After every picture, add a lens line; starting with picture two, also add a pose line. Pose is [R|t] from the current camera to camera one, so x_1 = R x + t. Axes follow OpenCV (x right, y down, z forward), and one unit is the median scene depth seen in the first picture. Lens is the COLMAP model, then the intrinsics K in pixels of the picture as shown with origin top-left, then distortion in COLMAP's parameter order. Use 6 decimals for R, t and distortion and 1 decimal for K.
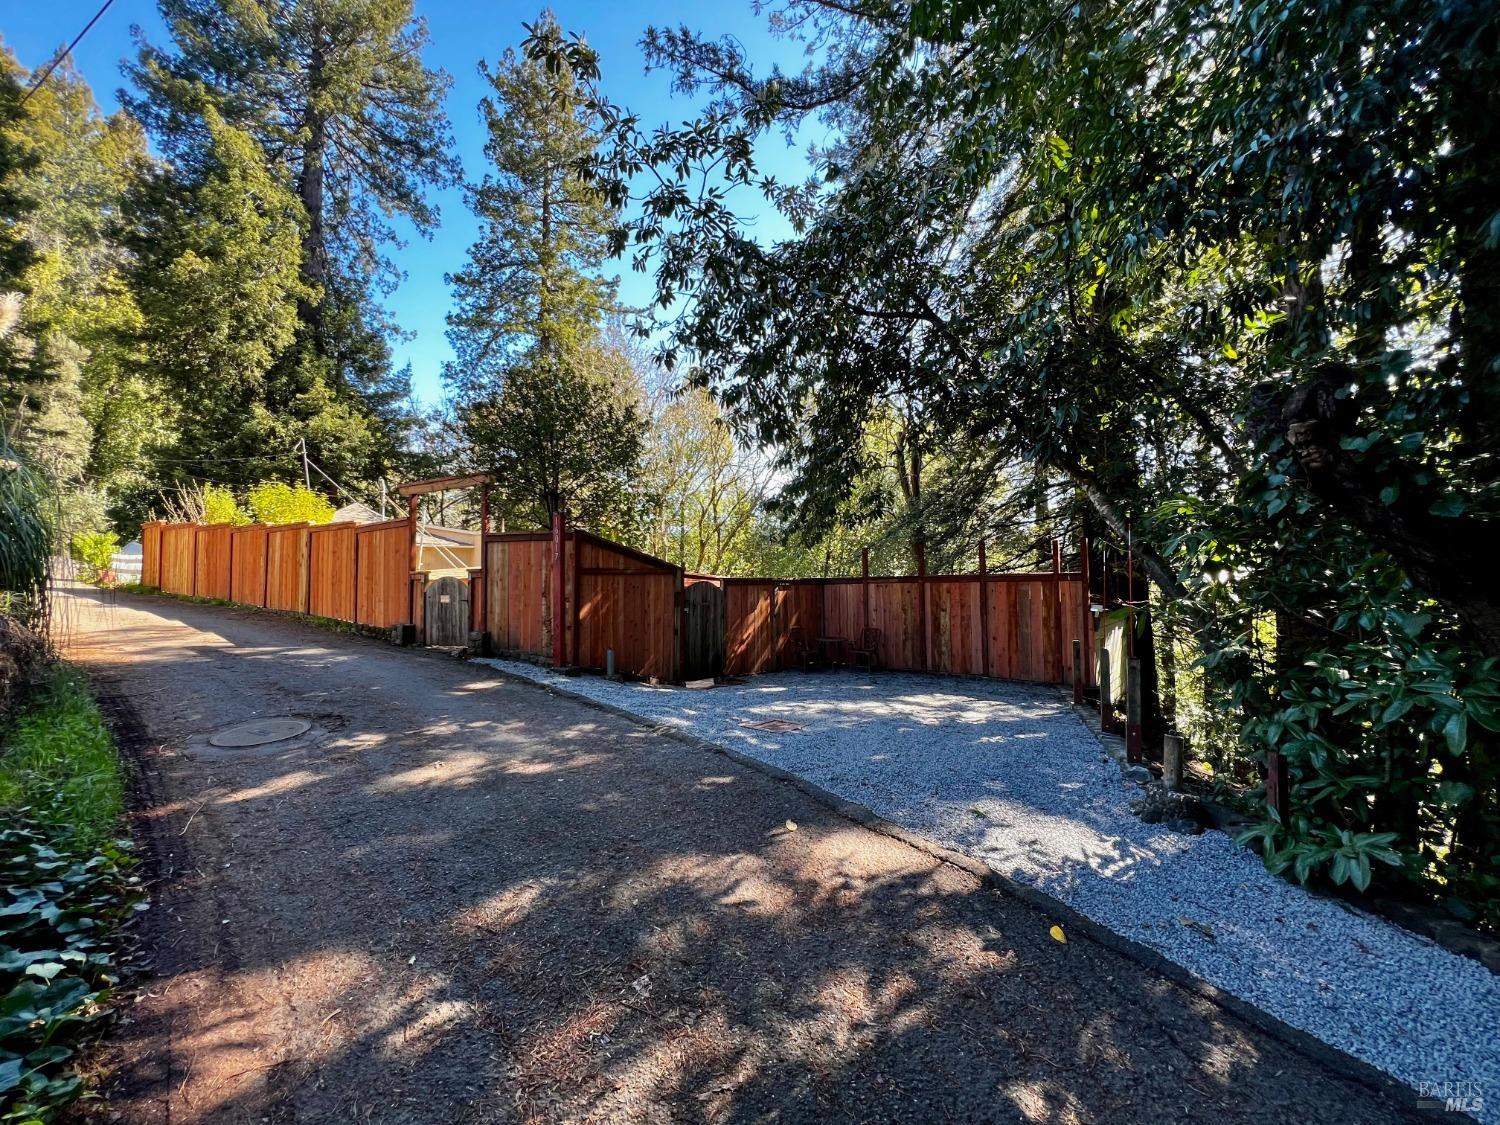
lens RADIAL K [[602.6, 0, 752.7], [0, 602.6, 561.5], [0, 0, 1]] dist [0.000293, 0.000070]
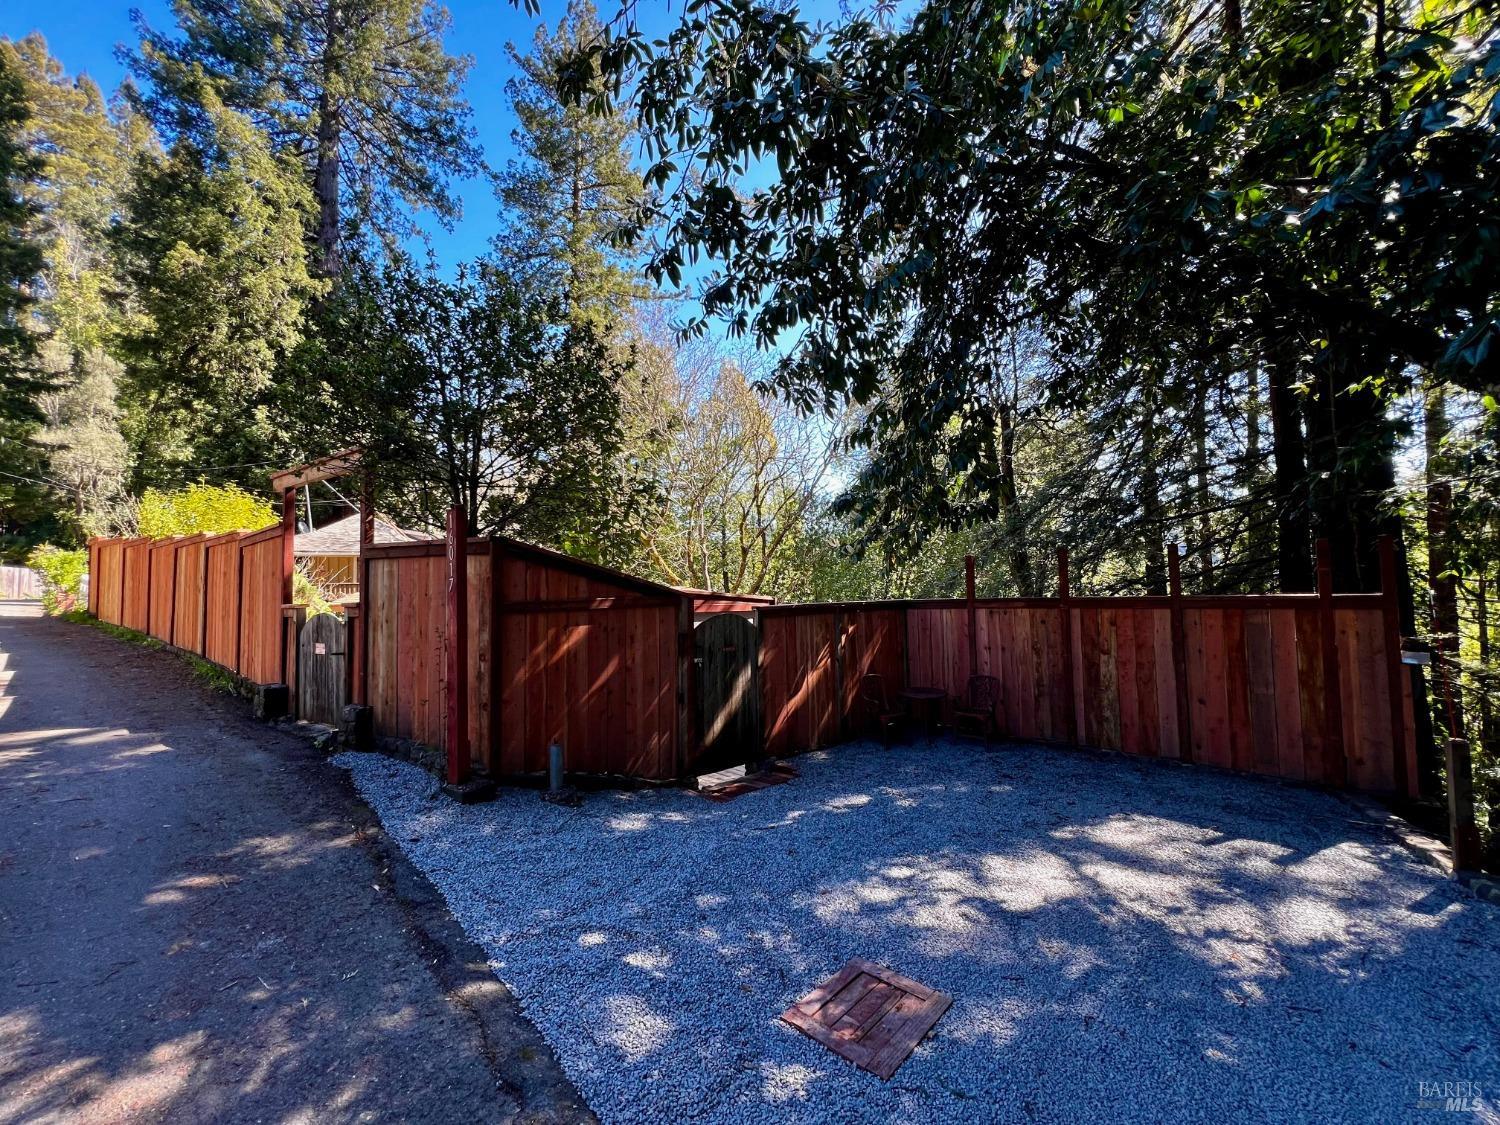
lens RADIAL K [[601.3, 0, 723.9], [0, 601.3, 570.9], [0, 0, 1]] dist [-0.018847, -0.000172]
pose [[0.991646, -0.010082, -0.128595, -0.001615], [0.011050, 0.999916, 0.006816, -0.008954], [0.128515, -0.008180, 0.991674, 0.190234]]
